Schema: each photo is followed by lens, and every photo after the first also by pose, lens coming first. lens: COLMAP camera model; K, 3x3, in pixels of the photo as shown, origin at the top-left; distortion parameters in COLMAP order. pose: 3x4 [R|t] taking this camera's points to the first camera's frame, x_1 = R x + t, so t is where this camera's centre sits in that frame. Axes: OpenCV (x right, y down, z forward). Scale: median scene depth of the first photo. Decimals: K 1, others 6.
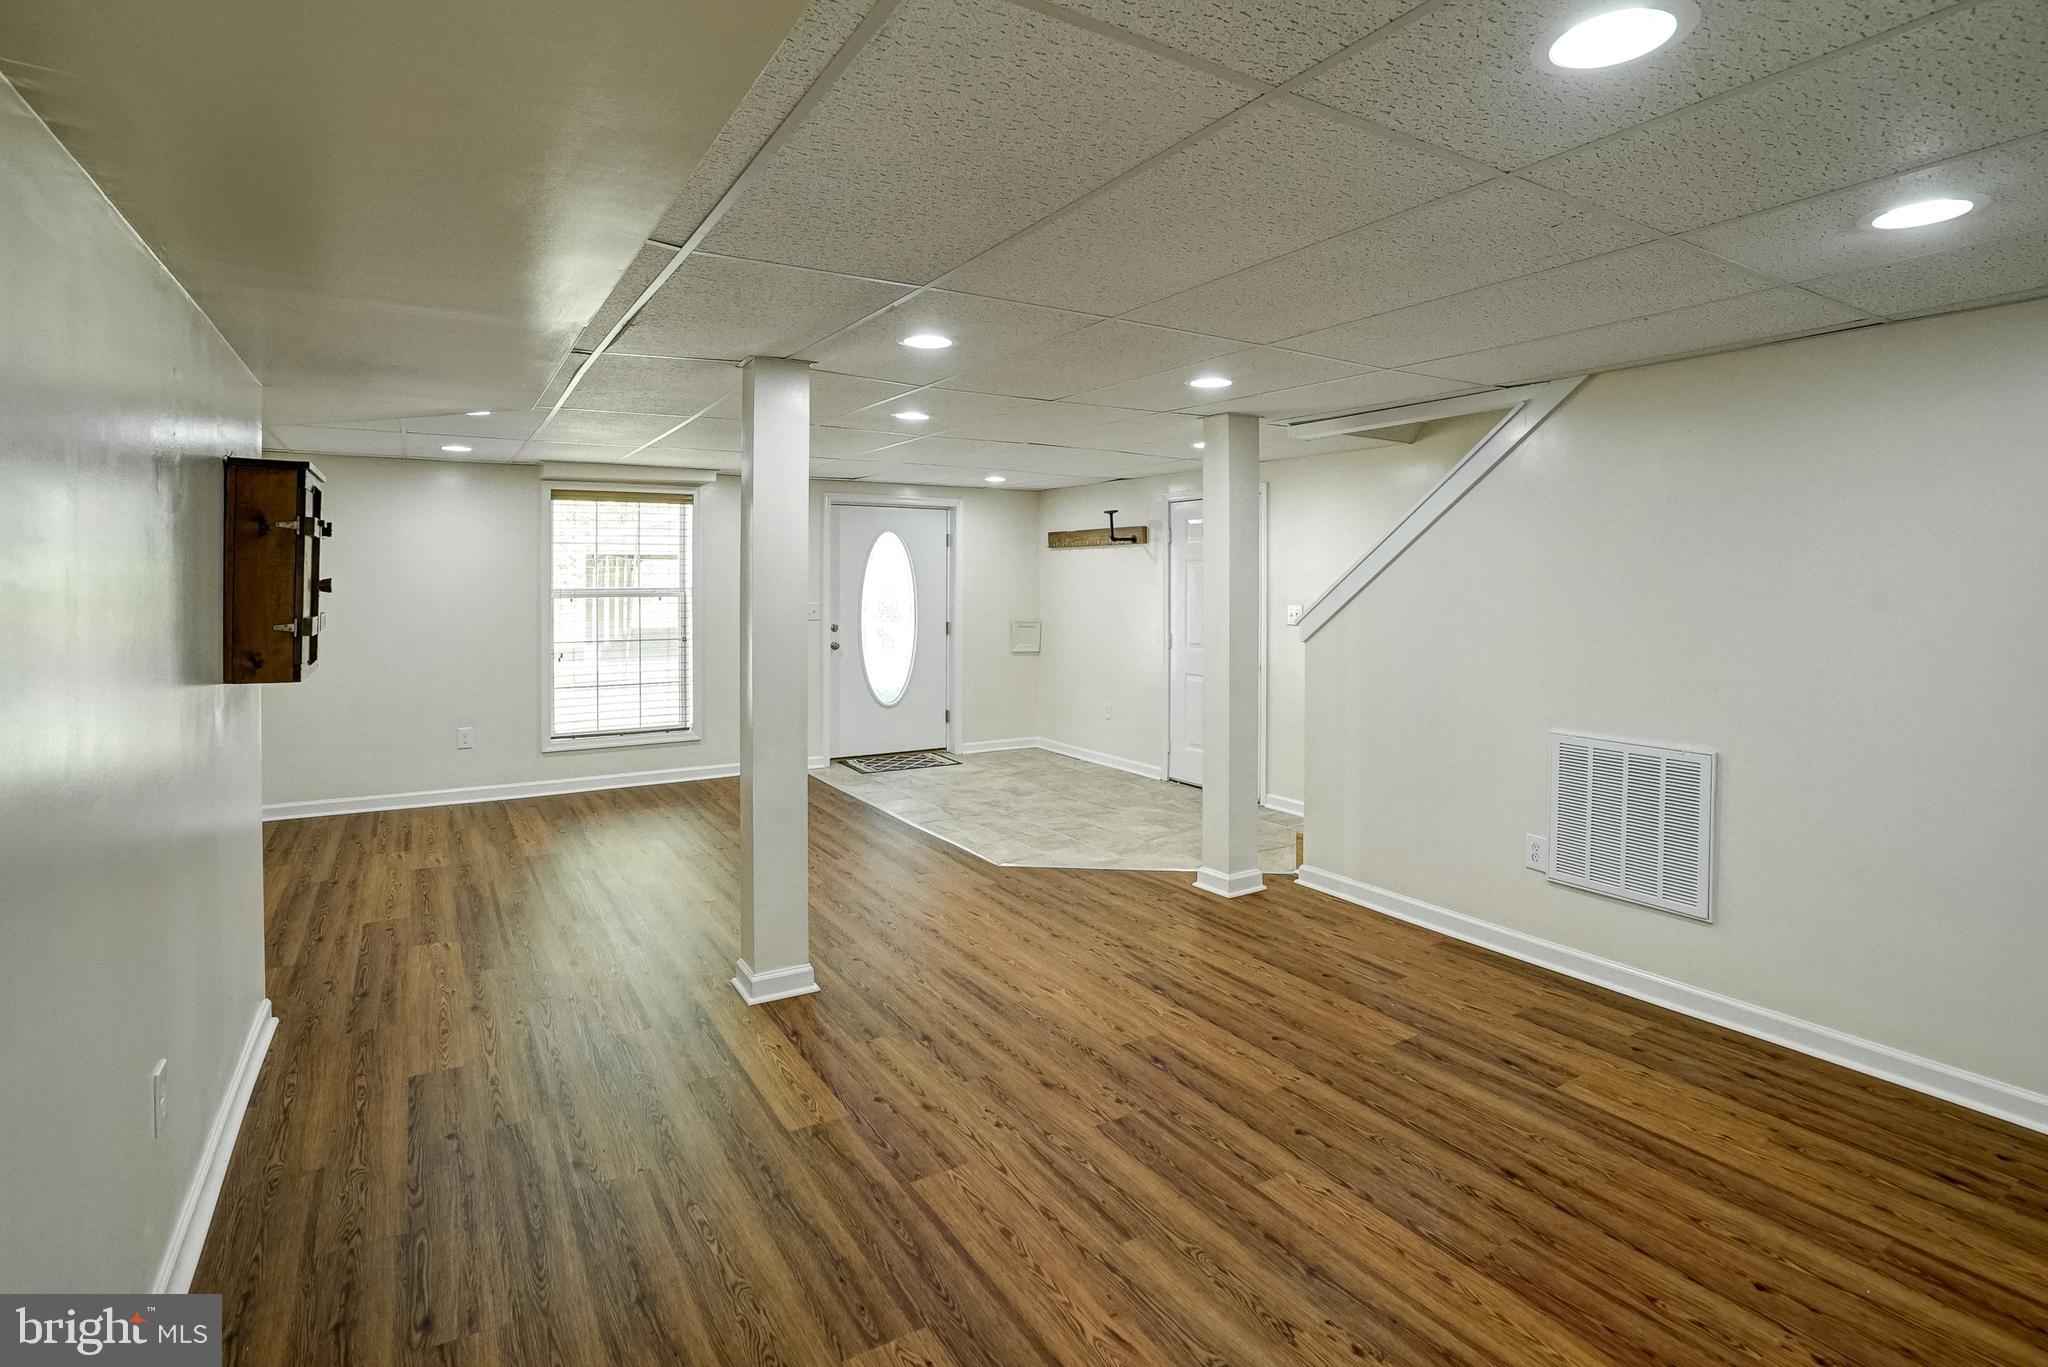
lens RADIAL K [[994.6, 0, 972.1], [0, 994.6, 632.5], [0, 0, 1]] dist [-0.054288, 0.000594]
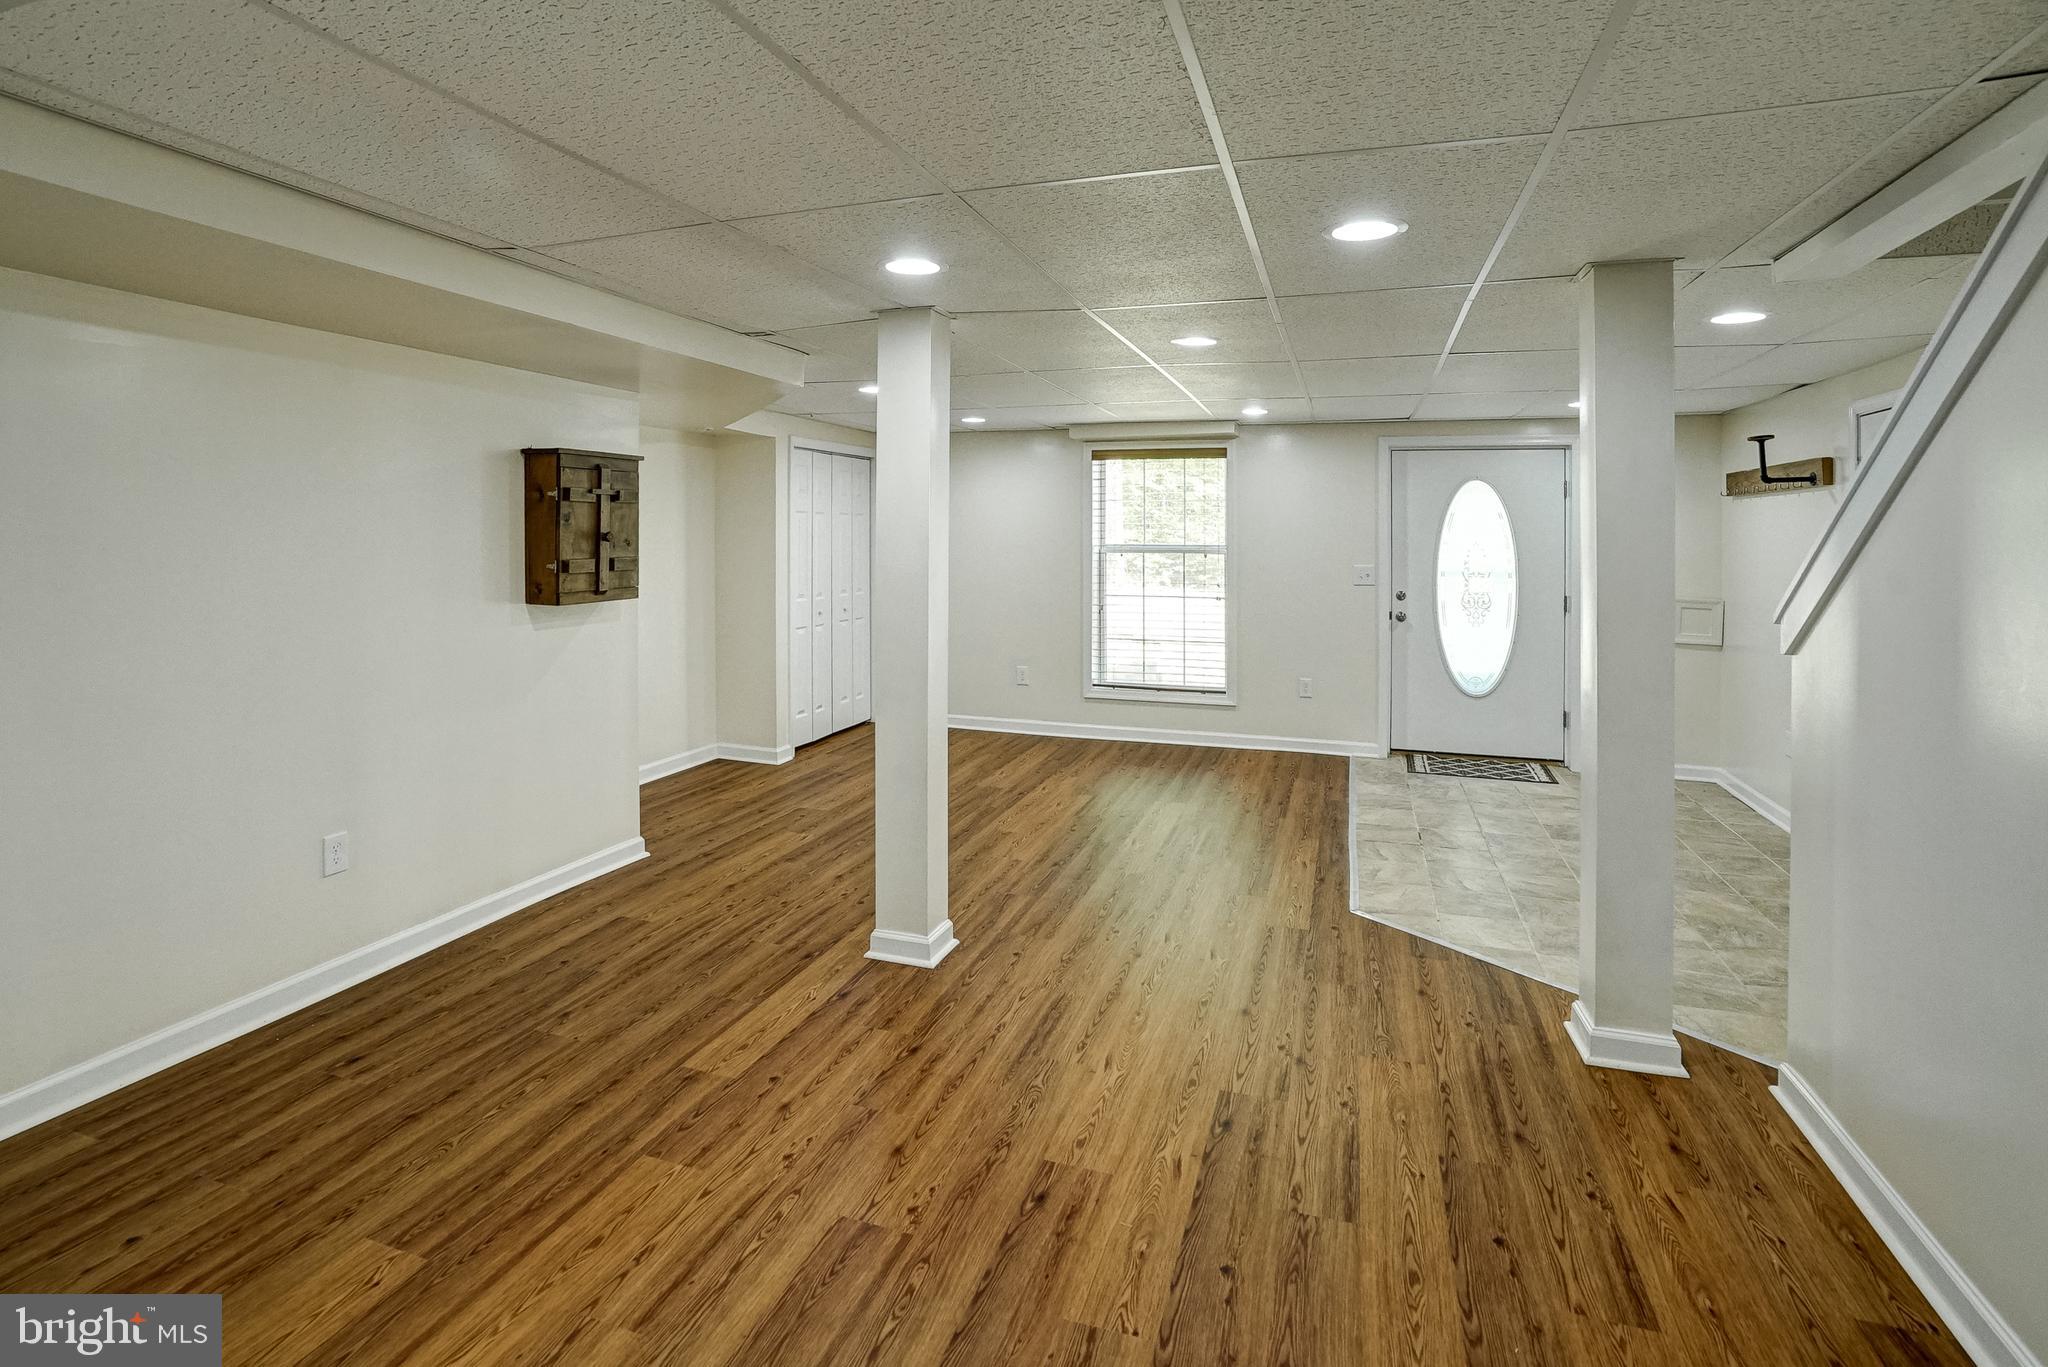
lens RADIAL K [[987.1, 0, 997.2], [0, 987.1, 589.4], [0, 0, 1]] dist [-0.058413, 0.017512]
pose [[0.650708, 0.046193, -0.757921, 0.581869], [-0.046653, 0.998694, 0.020814, -0.024041], [0.757893, 0.021816, 0.652014, 0.421743]]
